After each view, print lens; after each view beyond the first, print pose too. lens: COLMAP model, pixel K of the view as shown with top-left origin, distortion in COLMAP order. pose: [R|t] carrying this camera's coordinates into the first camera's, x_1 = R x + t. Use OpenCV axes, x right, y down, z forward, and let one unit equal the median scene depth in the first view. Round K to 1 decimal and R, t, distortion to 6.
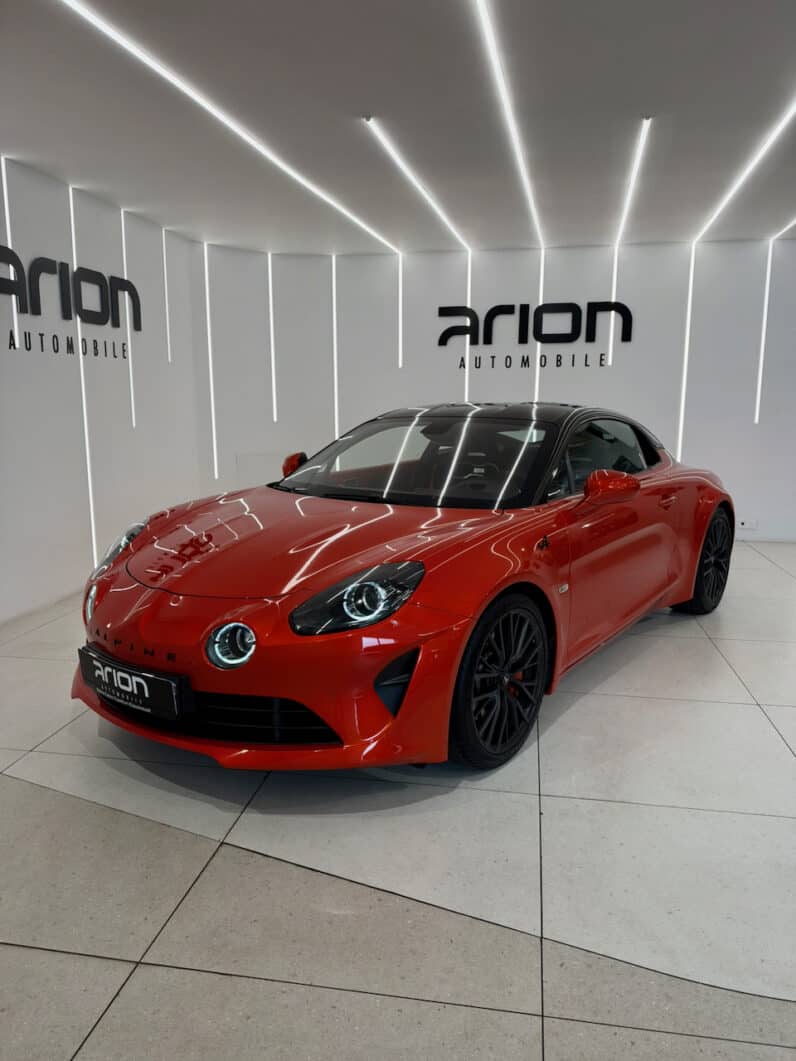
lens RADIAL K [[791.5, 0, 380.5], [0, 791.5, 529.0], [0, 0, 1]] dist [0.035696, -0.064867]
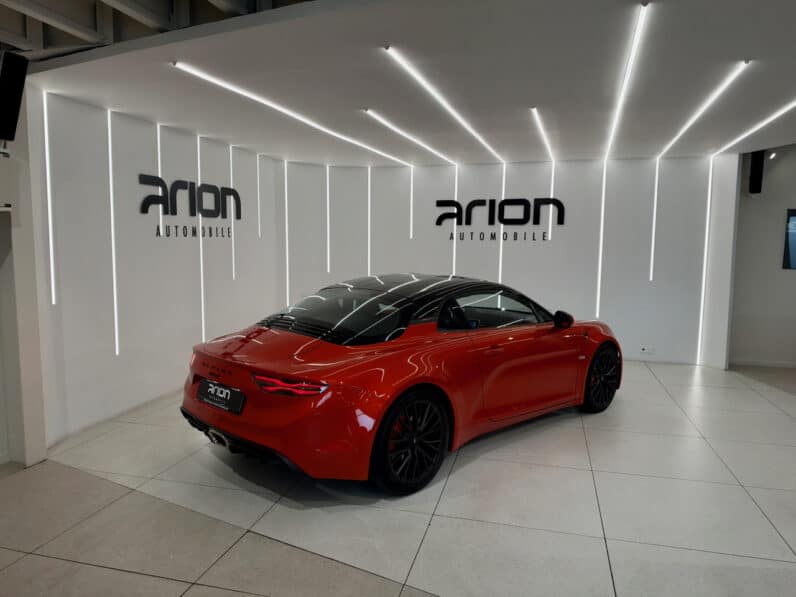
lens RADIAL K [[593.8, 0, 387.6], [0, 593.8, 292.4], [0, 0, 1]] dist [0.035696, -0.064867]
pose [[0.997037, 0.017504, -0.074907, 0.075239], [-0.023023, 0.997033, -0.073456, -0.020328], [0.073399, 0.074963, 0.994481, -0.134244]]
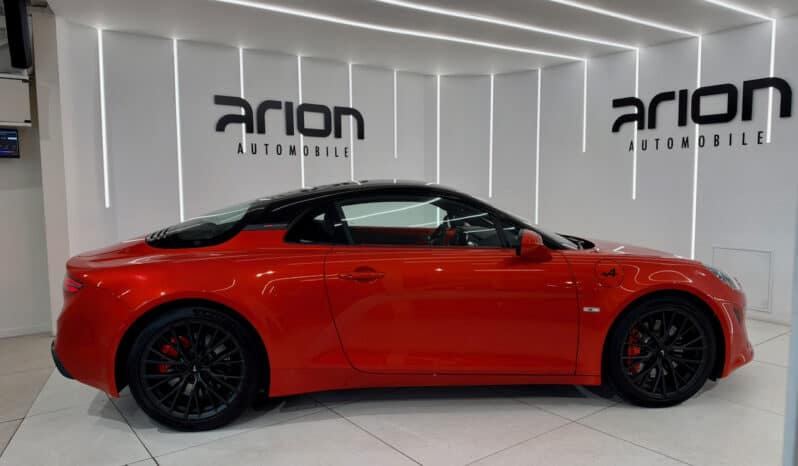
lens RADIAL K [[587.5, 0, 394.7], [0, 587.5, 234.8], [0, 0, 1]] dist [0.049716, -0.085570]
pose [[0.734643, 0.051023, -0.676532, 0.473286], [-0.102057, 0.994132, -0.035848, -0.023808], [0.670733, 0.095381, 0.735540, 0.189899]]
